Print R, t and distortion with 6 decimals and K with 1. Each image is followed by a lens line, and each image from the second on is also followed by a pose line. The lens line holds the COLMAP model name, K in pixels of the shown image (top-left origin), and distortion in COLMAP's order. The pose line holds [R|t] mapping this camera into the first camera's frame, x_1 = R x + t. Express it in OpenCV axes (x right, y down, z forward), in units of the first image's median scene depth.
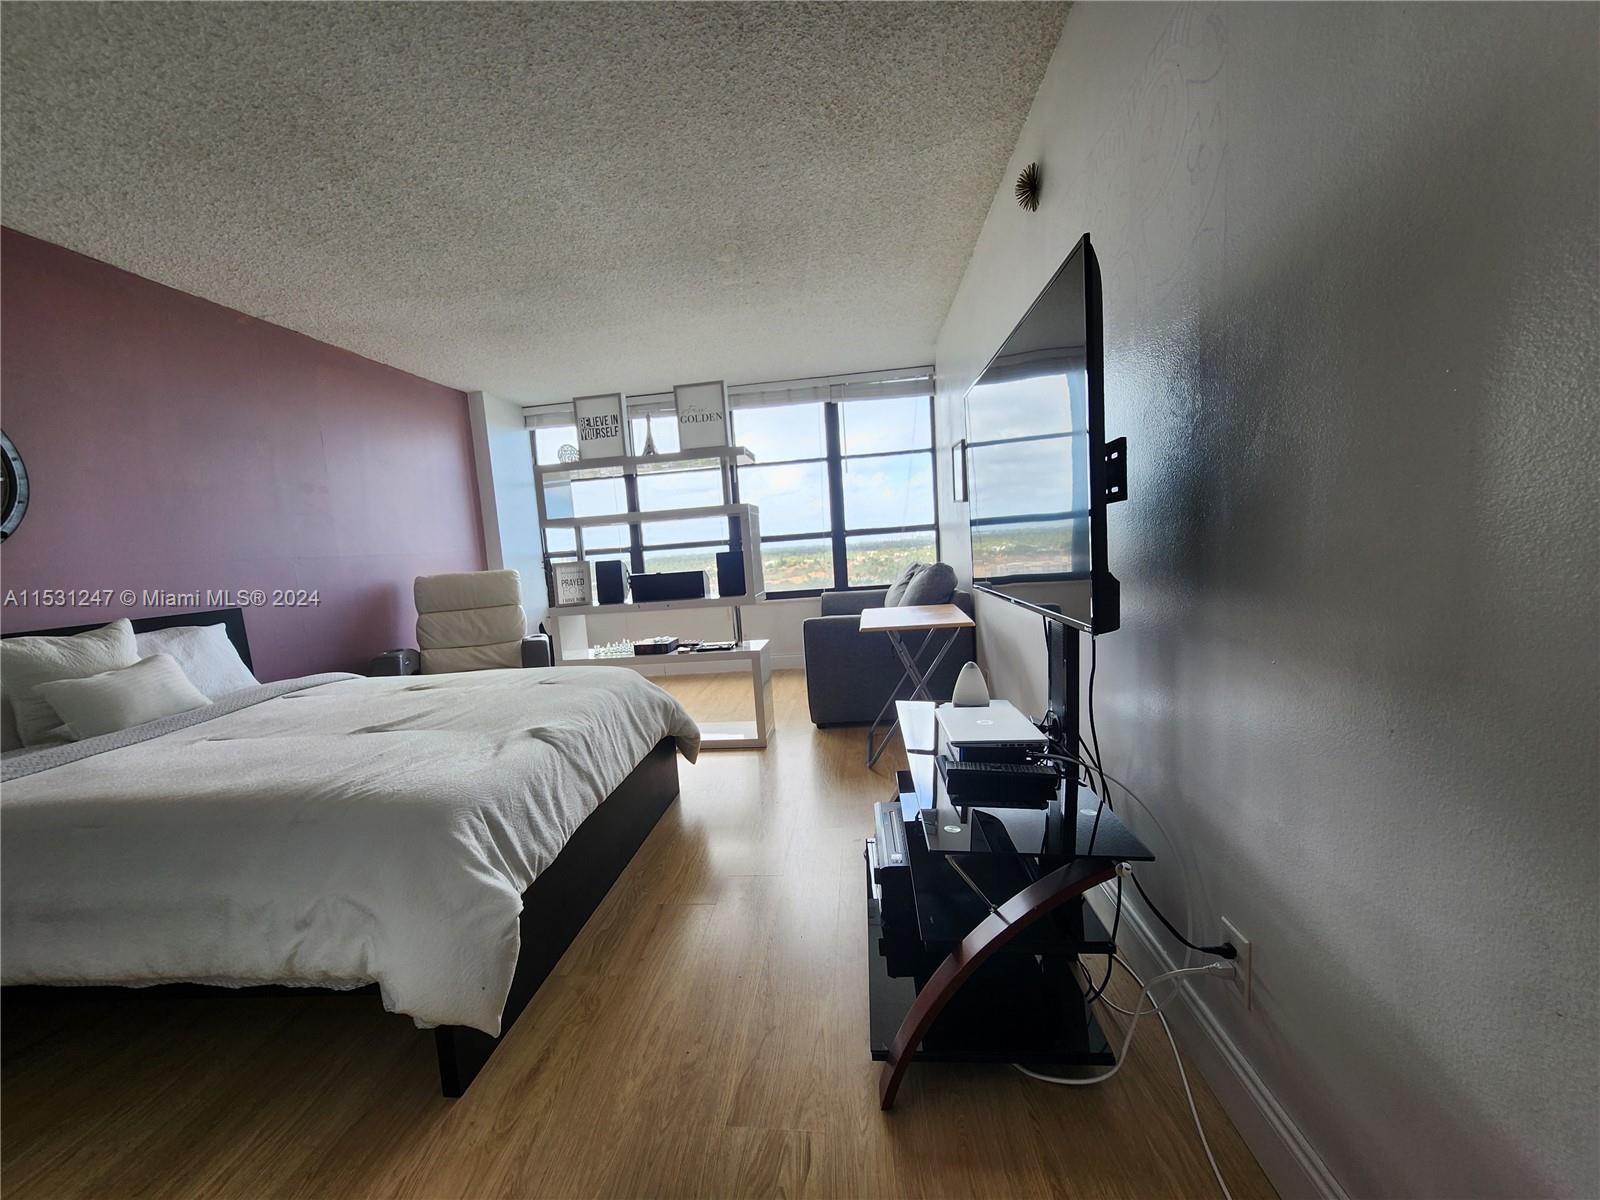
lens RADIAL K [[627.1, 0, 775.4], [0, 627.1, 621.5], [0, 0, 1]] dist [-0.001363, 0.003449]
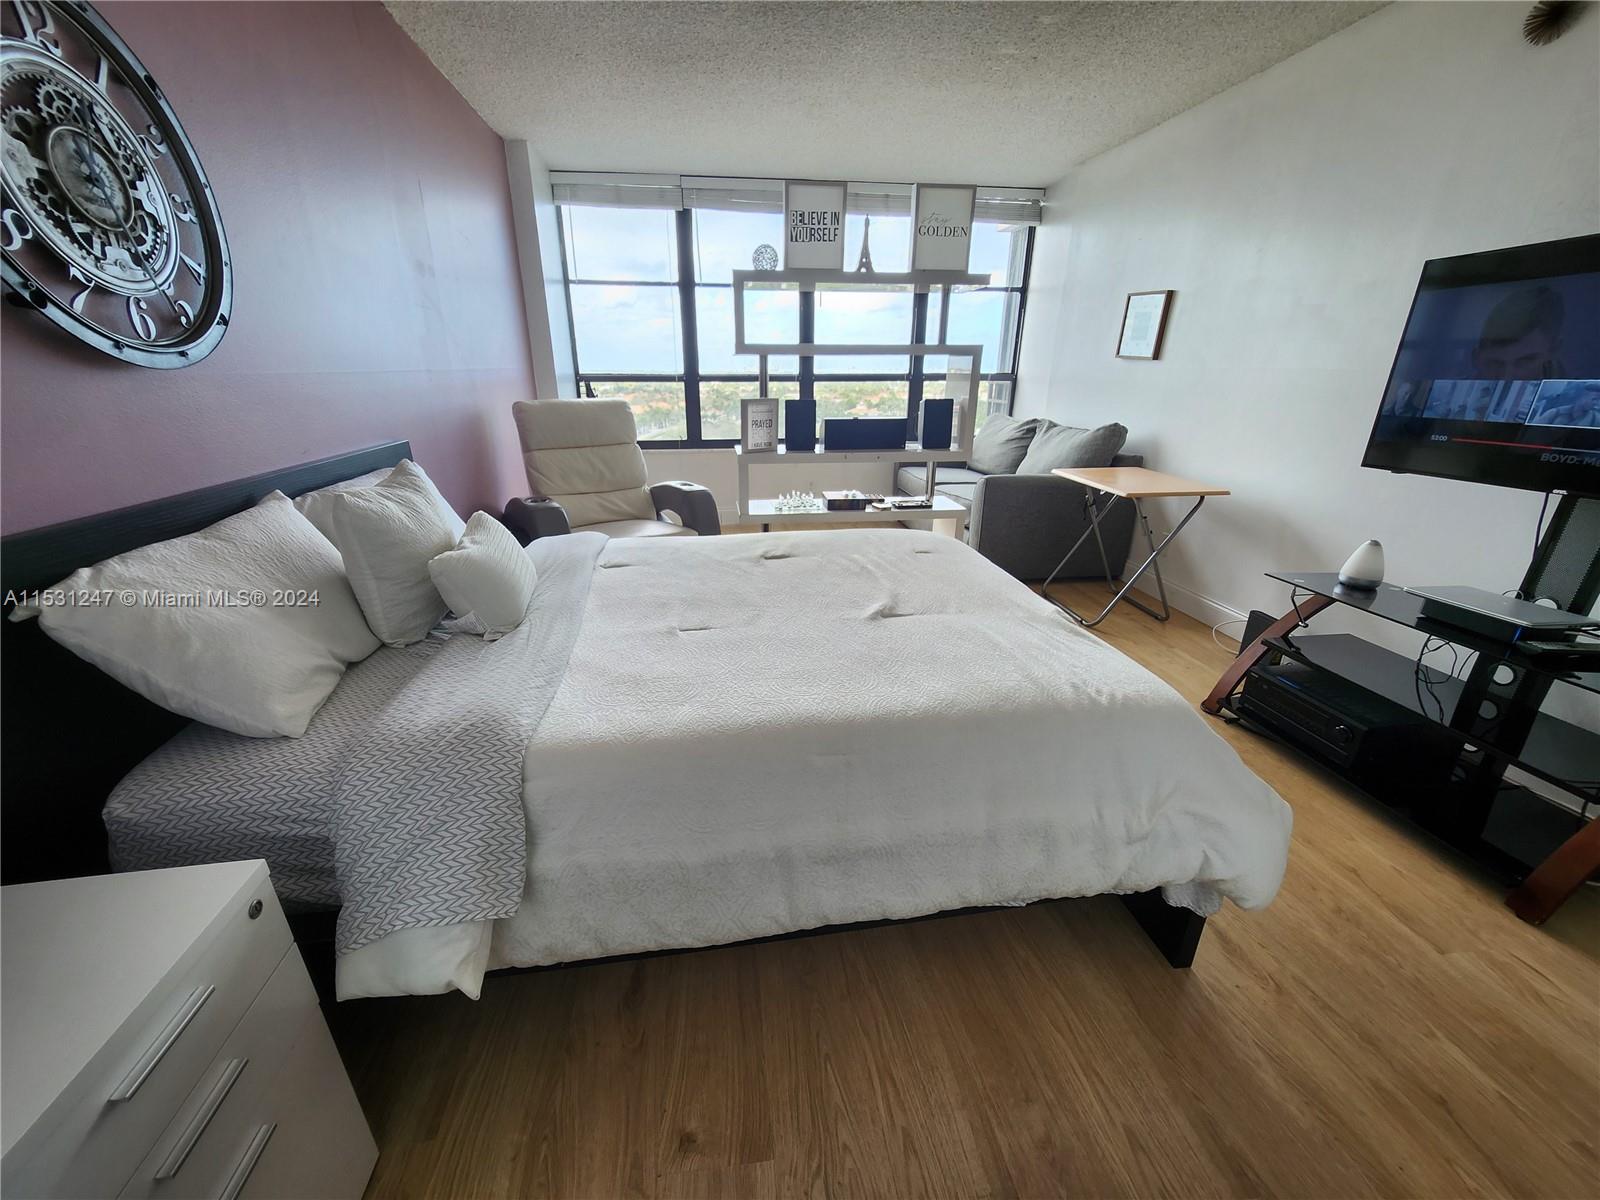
lens RADIAL K [[627.1, 0, 772.1], [0, 627.1, 620.3], [0, 0, 1]] dist [-0.001363, 0.003449]
pose [[0.969091, -0.022813, 0.245648, -0.553818], [-0.039499, 0.968523, 0.245770, -0.013625], [-0.243522, -0.247876, 0.937686, 0.126606]]
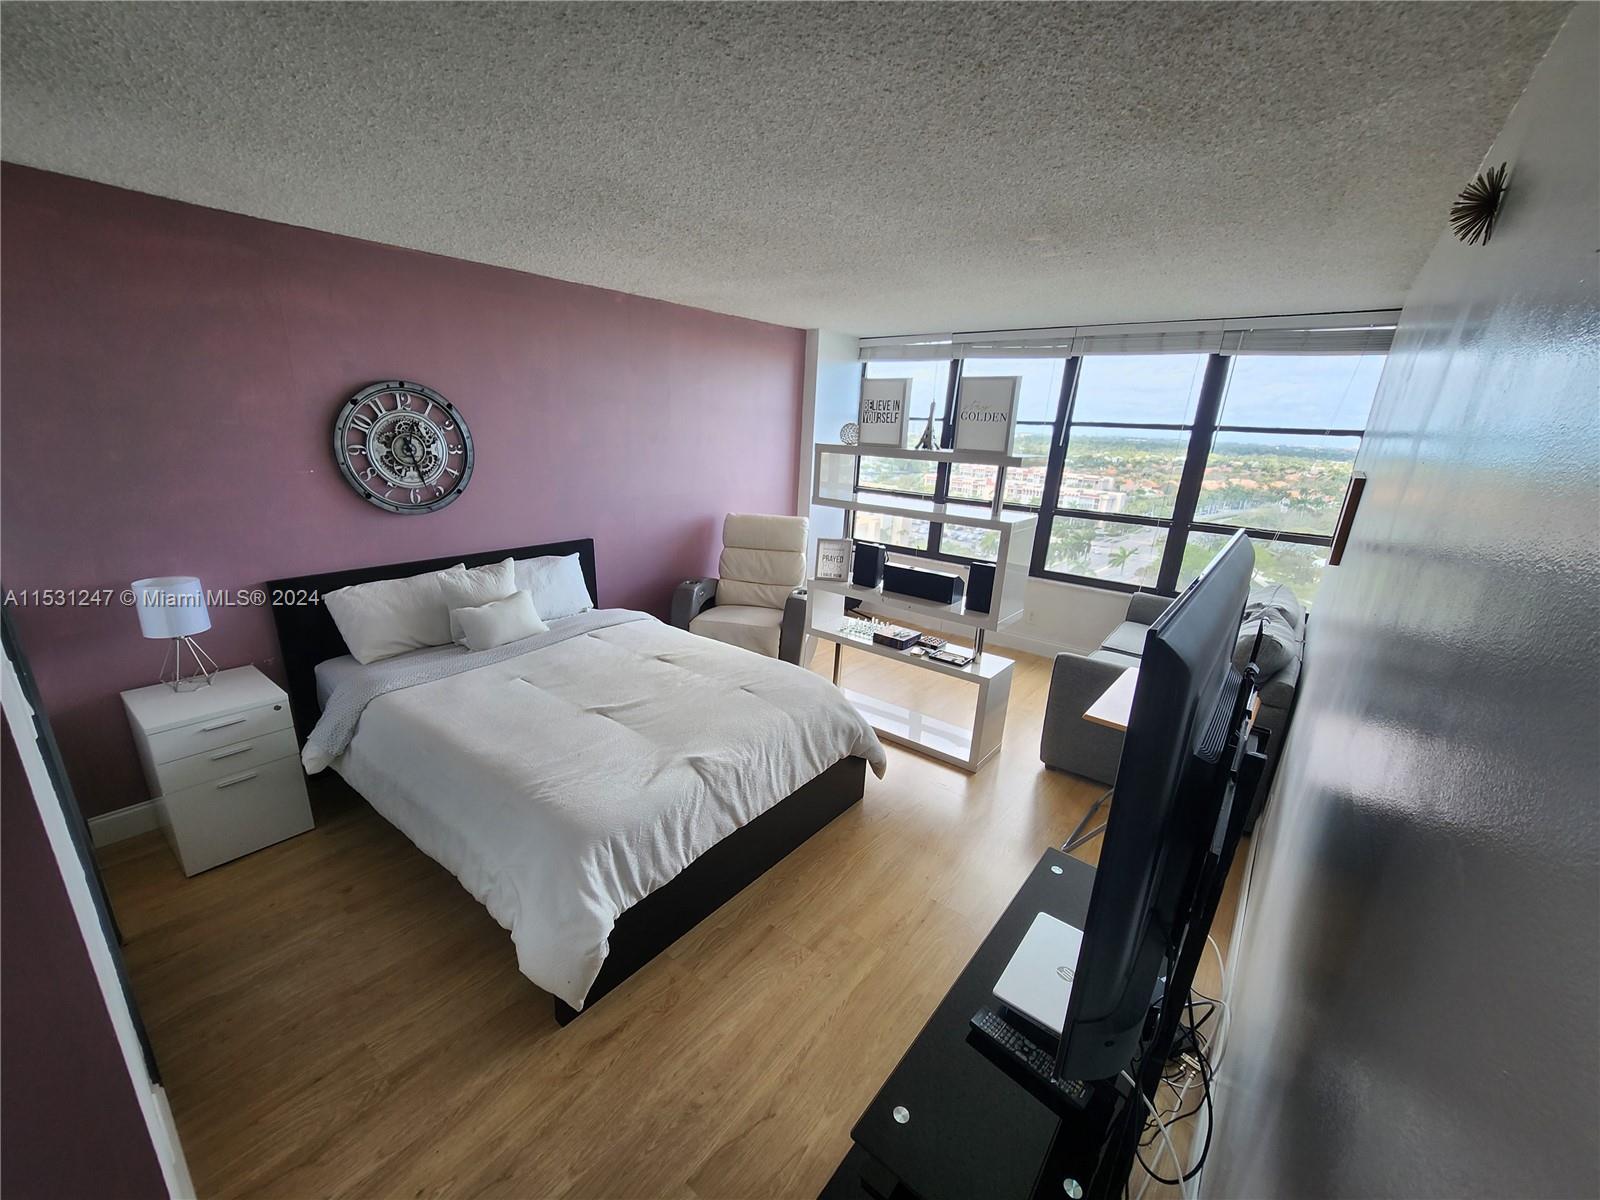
lens RADIAL K [[627.1, 0, 787.6], [0, 627.1, 620.2], [0, 0, 1]] dist [-0.001363, 0.003449]
pose [[0.842662, 0.258892, -0.472119, 0.138649], [-0.161410, 0.957954, 0.237213, -0.209981], [0.513681, -0.123685, 0.849019, 0.065960]]
